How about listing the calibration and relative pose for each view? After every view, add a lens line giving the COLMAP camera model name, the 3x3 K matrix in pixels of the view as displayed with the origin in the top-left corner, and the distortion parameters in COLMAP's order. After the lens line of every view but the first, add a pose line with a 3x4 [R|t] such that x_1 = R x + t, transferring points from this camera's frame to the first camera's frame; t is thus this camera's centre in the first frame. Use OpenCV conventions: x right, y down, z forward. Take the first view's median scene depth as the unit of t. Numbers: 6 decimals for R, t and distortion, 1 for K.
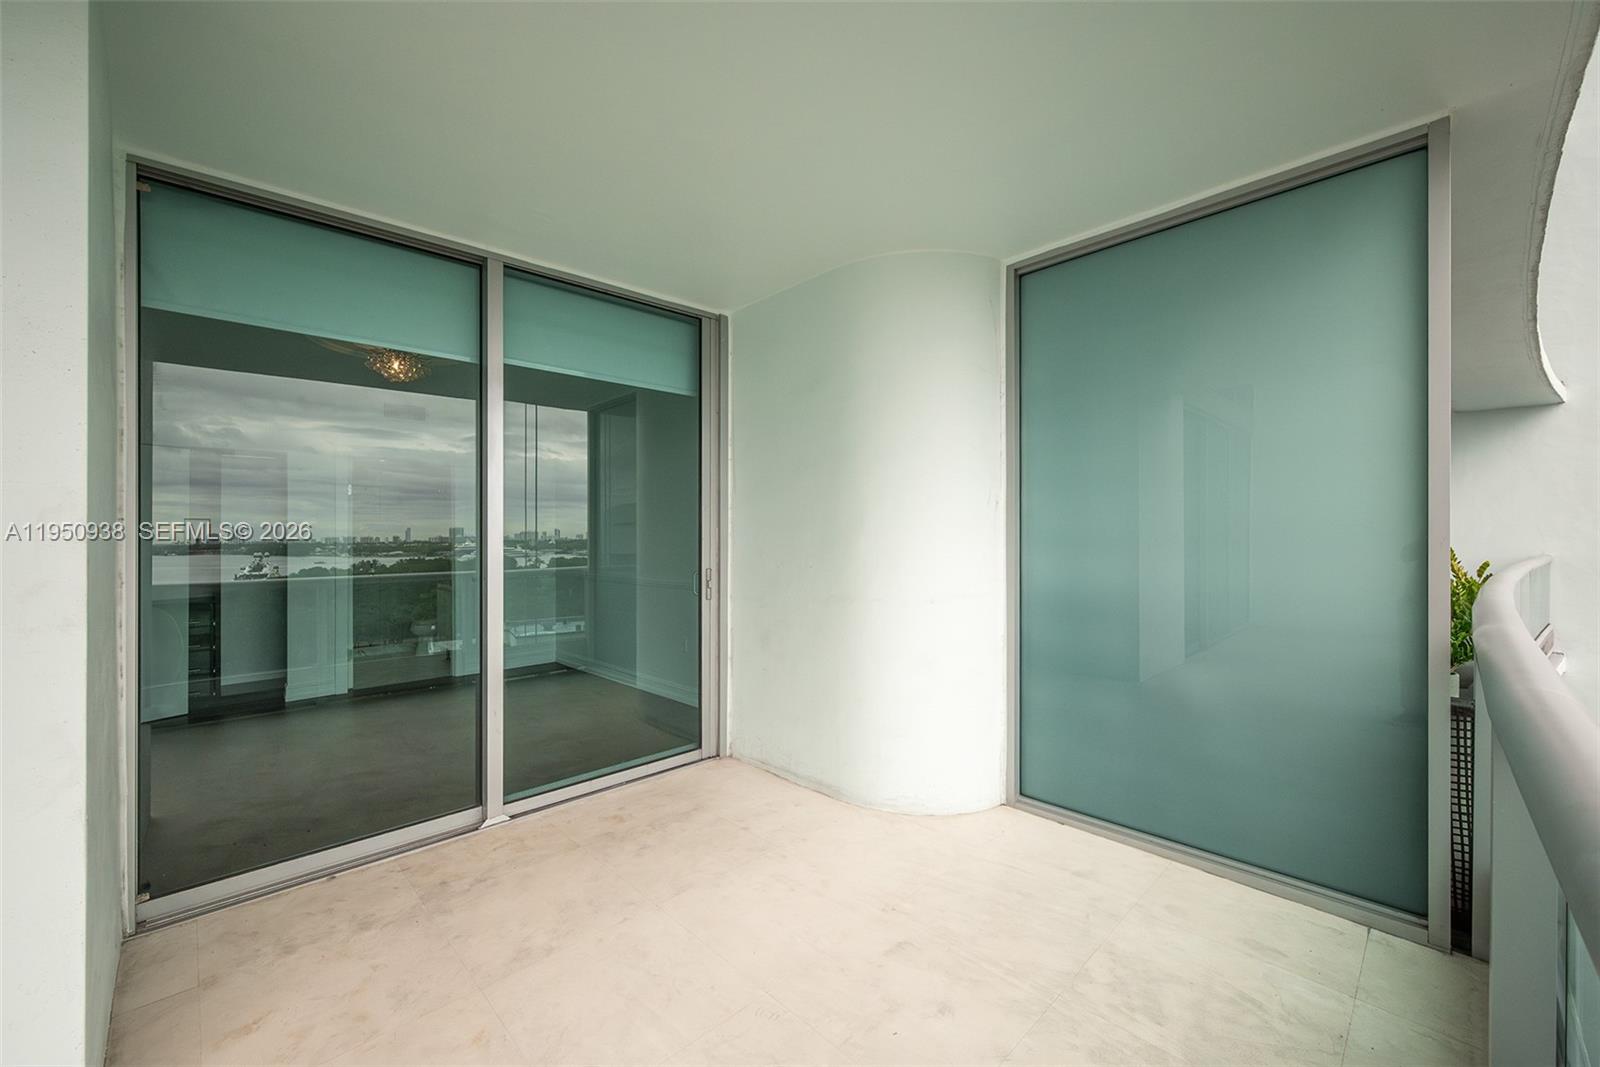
lens RADIAL K [[635.7, 0, 795.6], [0, 635.7, 537.4], [0, 0, 1]] dist [0.000528, 0.000333]
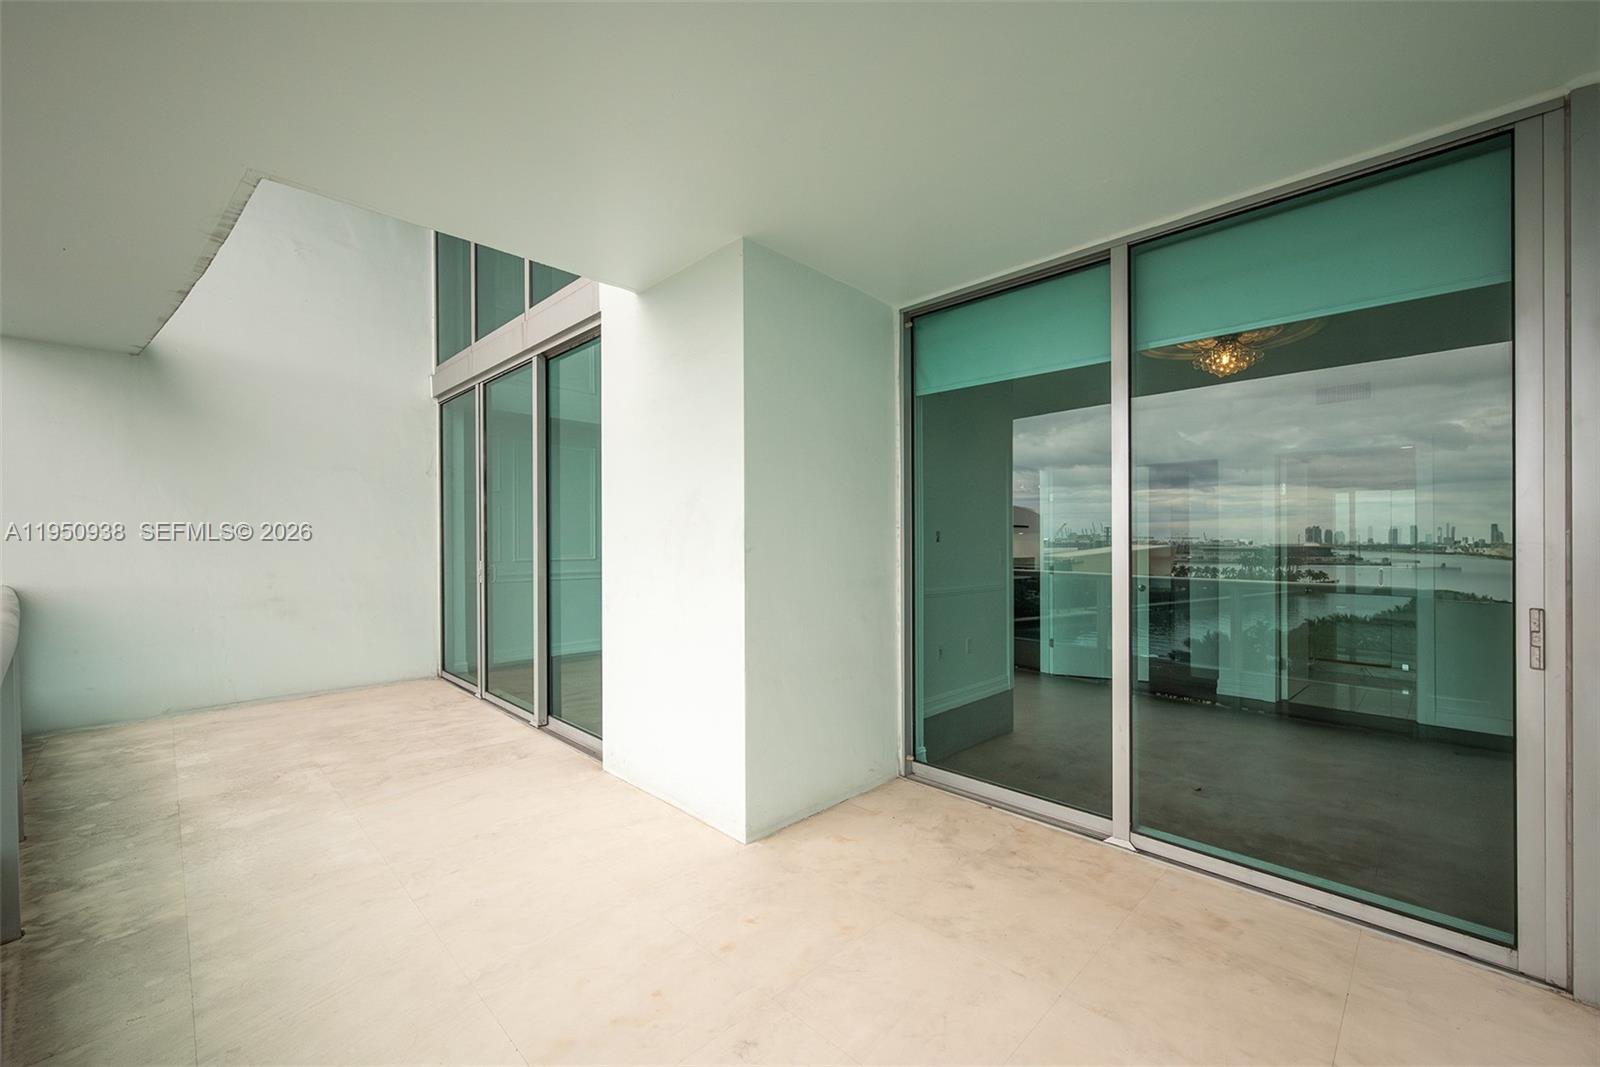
lens RADIAL K [[635.7, 0, 795.9], [0, 635.7, 529.4], [0, 0, 1]] dist [0.000528, 0.000333]
pose [[0.024647, -0.008377, -0.999661, 0.458197], [-0.010157, 0.999911, -0.008629, -0.002012], [0.999645, 0.010366, 0.024560, 0.501375]]
